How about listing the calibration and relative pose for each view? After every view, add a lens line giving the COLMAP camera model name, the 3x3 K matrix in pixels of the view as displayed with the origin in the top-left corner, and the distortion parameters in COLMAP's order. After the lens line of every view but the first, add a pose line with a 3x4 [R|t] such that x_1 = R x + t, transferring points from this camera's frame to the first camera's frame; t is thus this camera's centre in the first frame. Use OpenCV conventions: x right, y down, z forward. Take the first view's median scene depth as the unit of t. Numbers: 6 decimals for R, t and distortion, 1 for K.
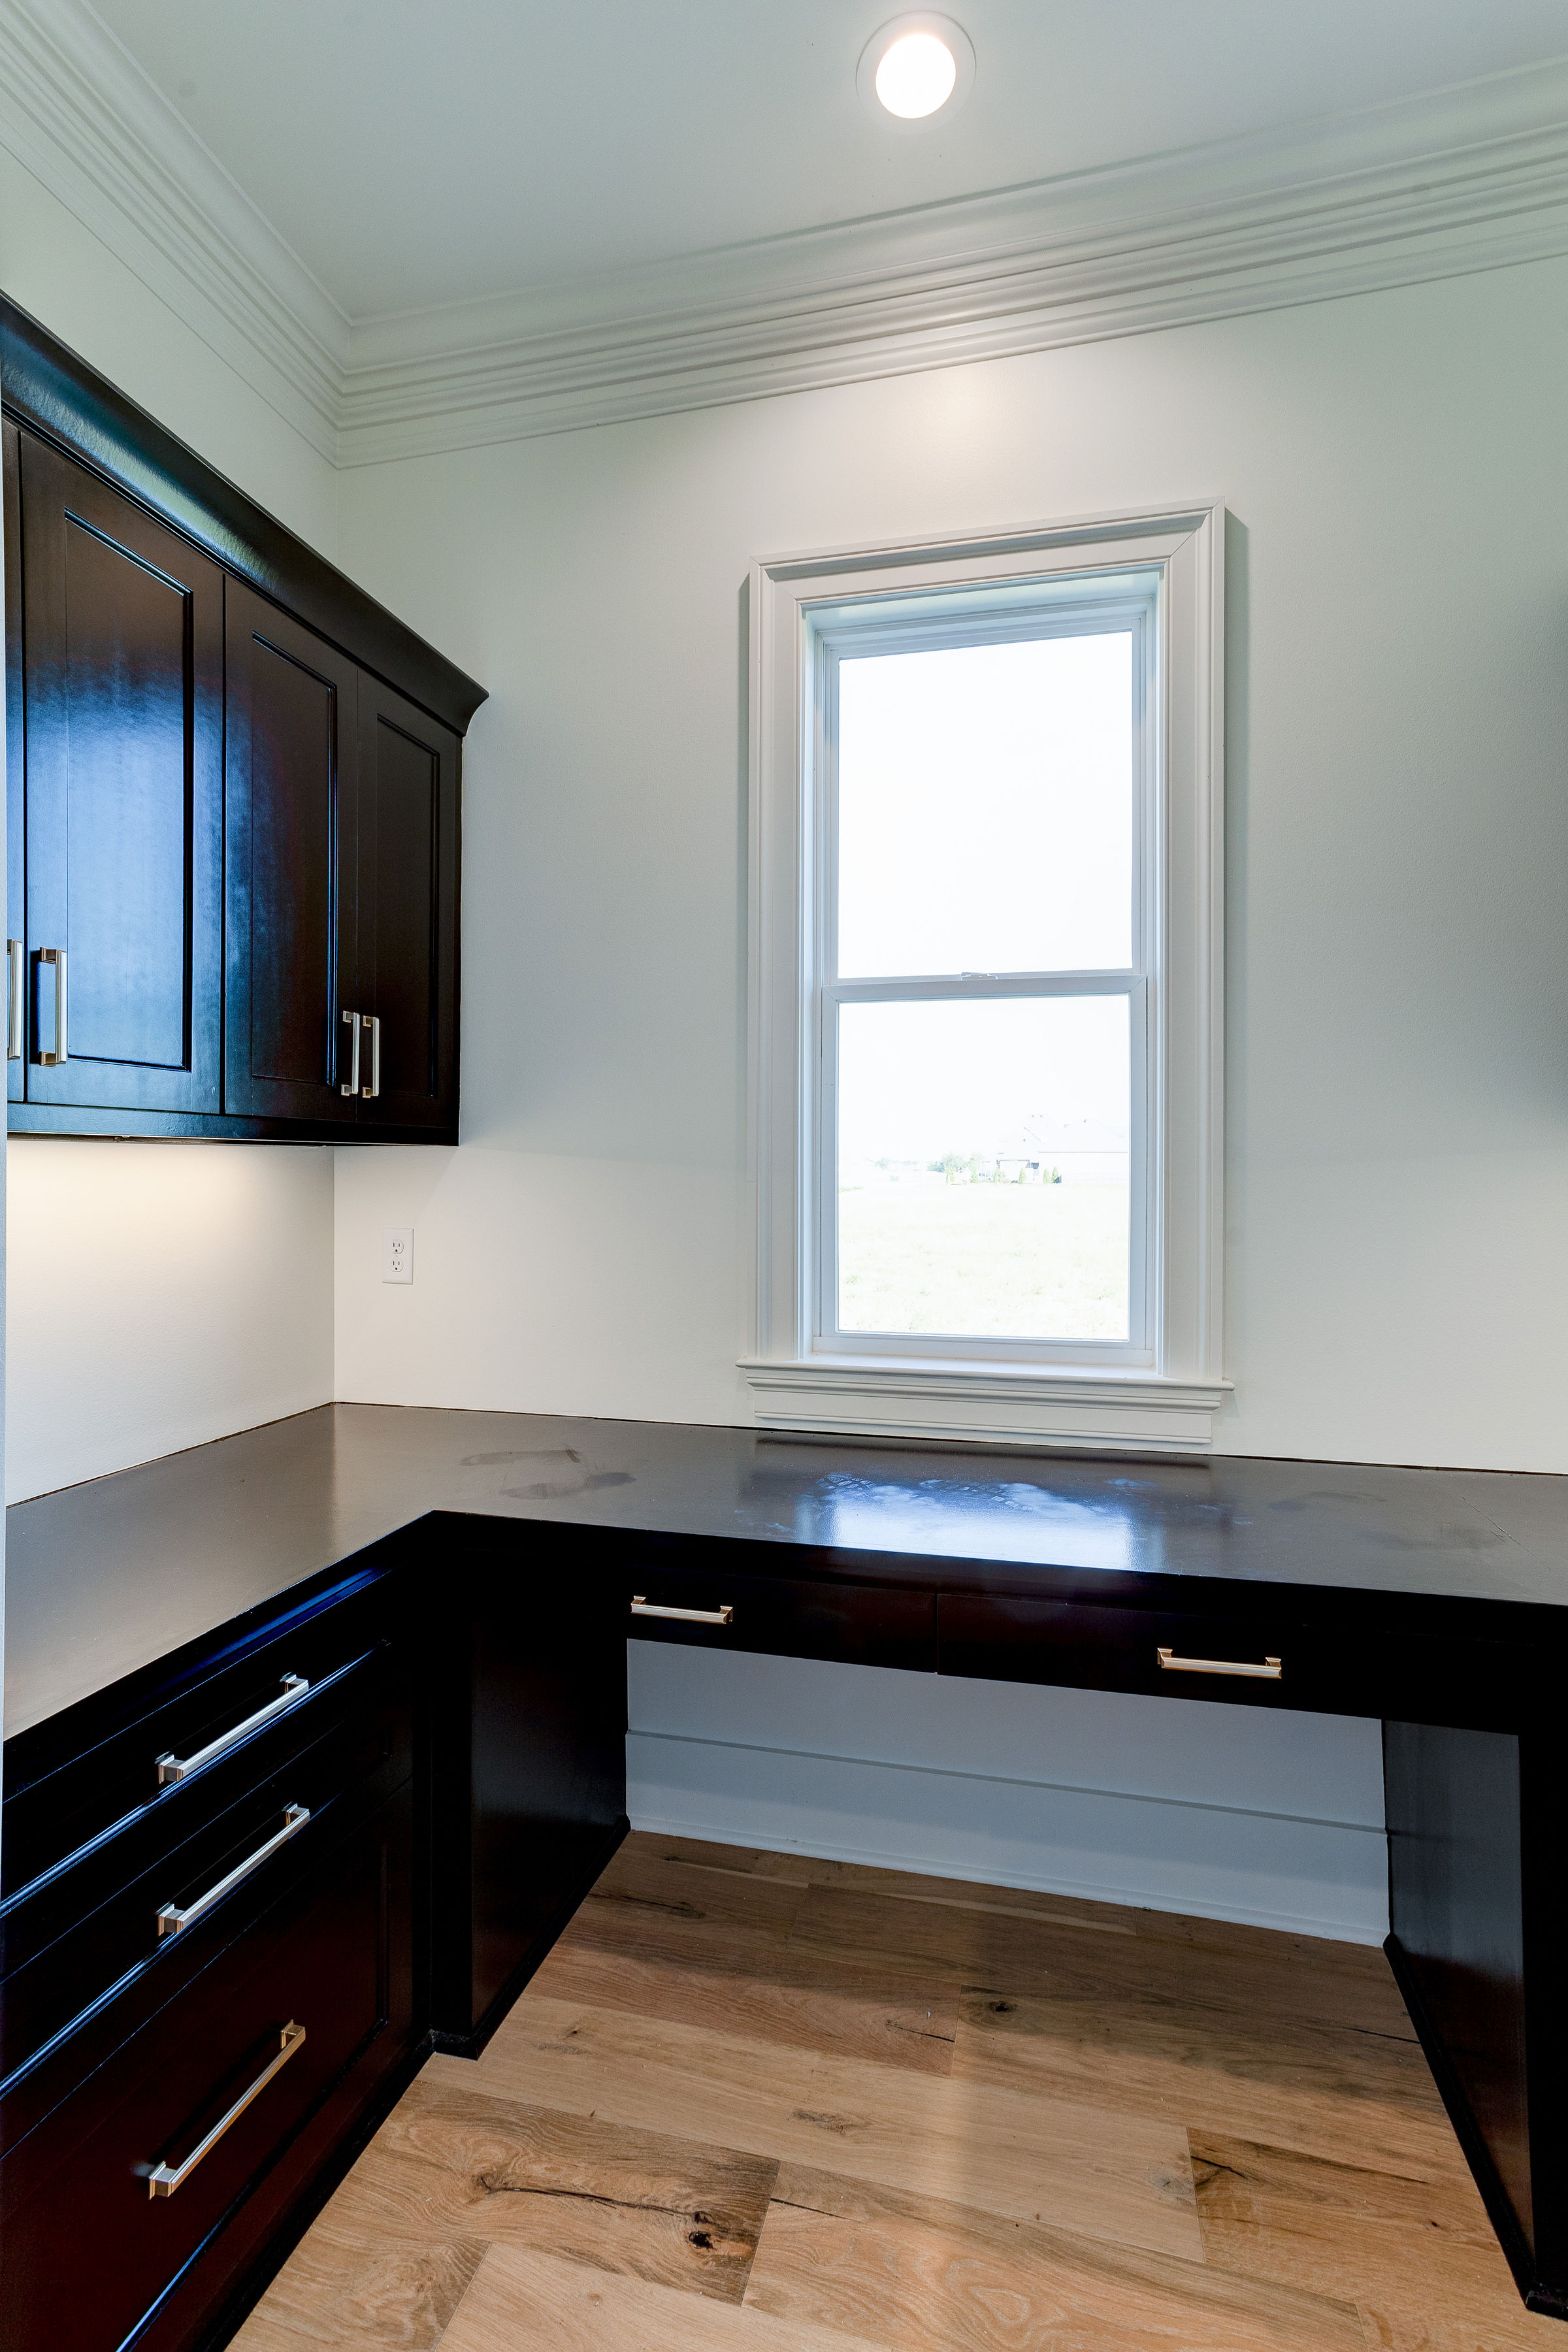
lens RADIAL K [[1140.7, 0, 781.2], [0, 1140.7, 1164.4], [0, 0, 1]] dist [-0.026995, 0.025407]
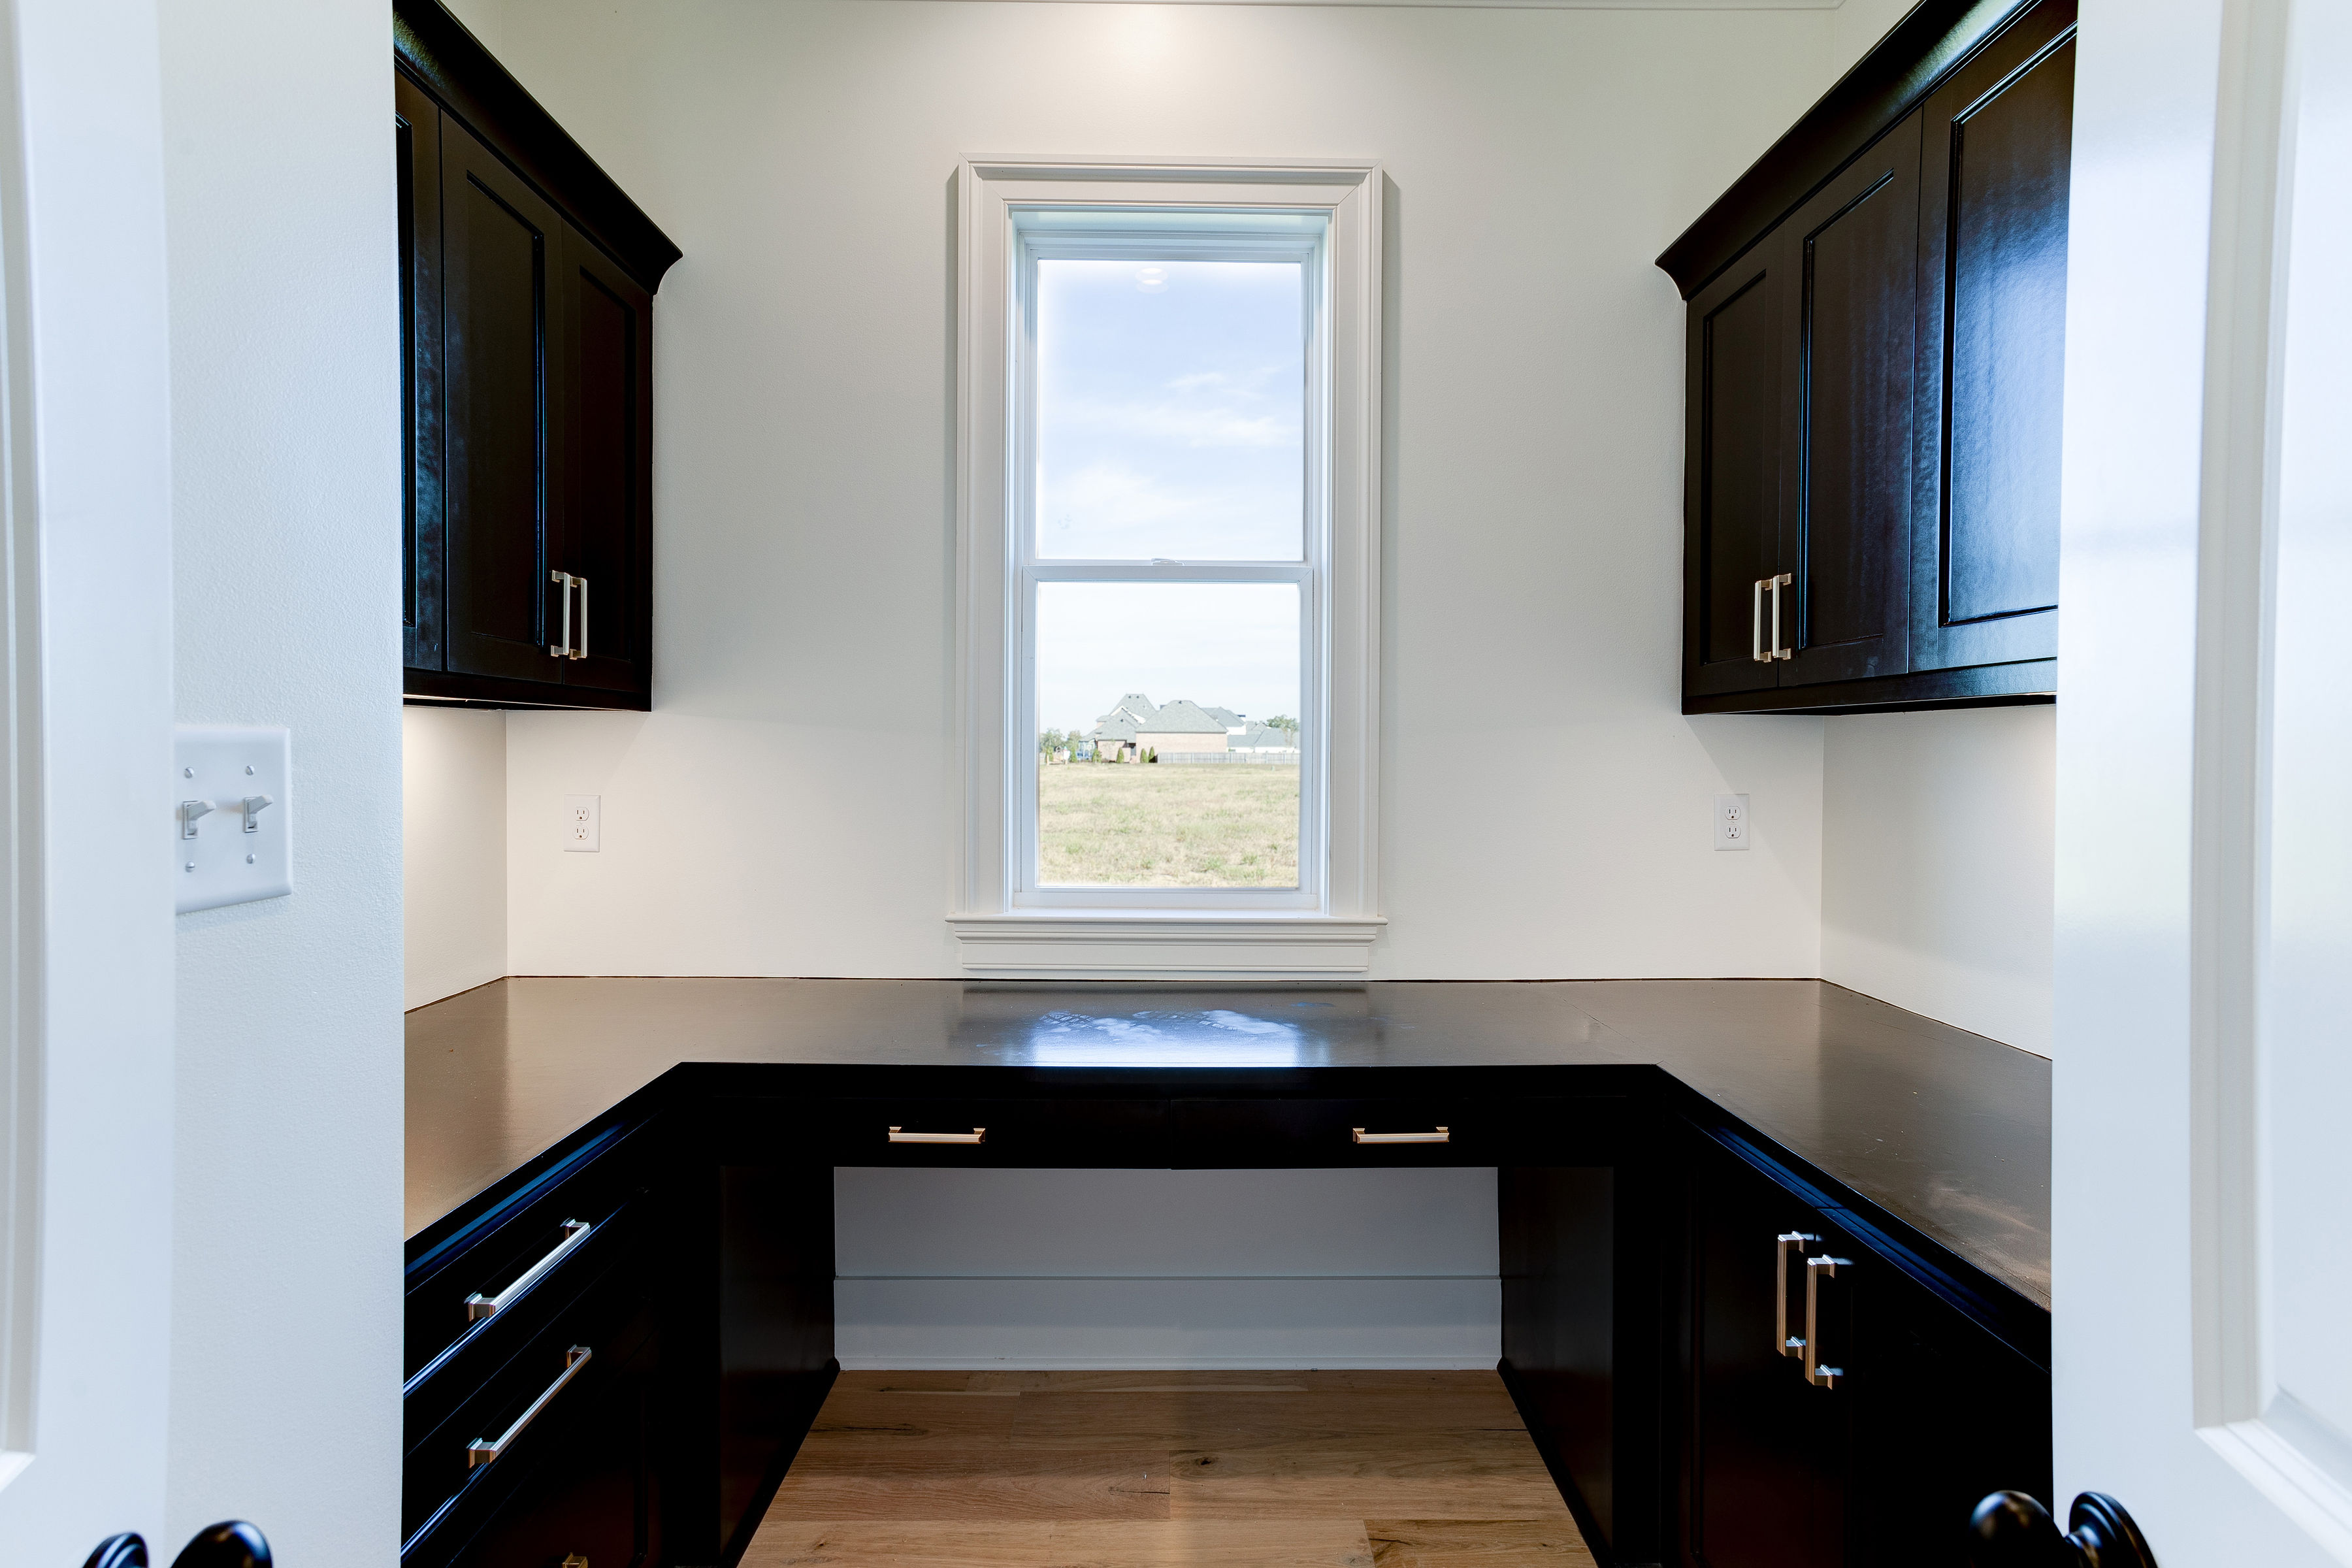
lens RADIAL K [[1140.7, 0, 1180.2], [0, 1140.7, 761.4], [0, 0, 1]] dist [-0.026995, 0.025407]
pose [[0.966393, 0.001885, 0.257063, -0.119206], [-0.005872, 0.999874, 0.014743, 0.013302], [-0.257002, -0.015757, 0.966282, -0.090739]]
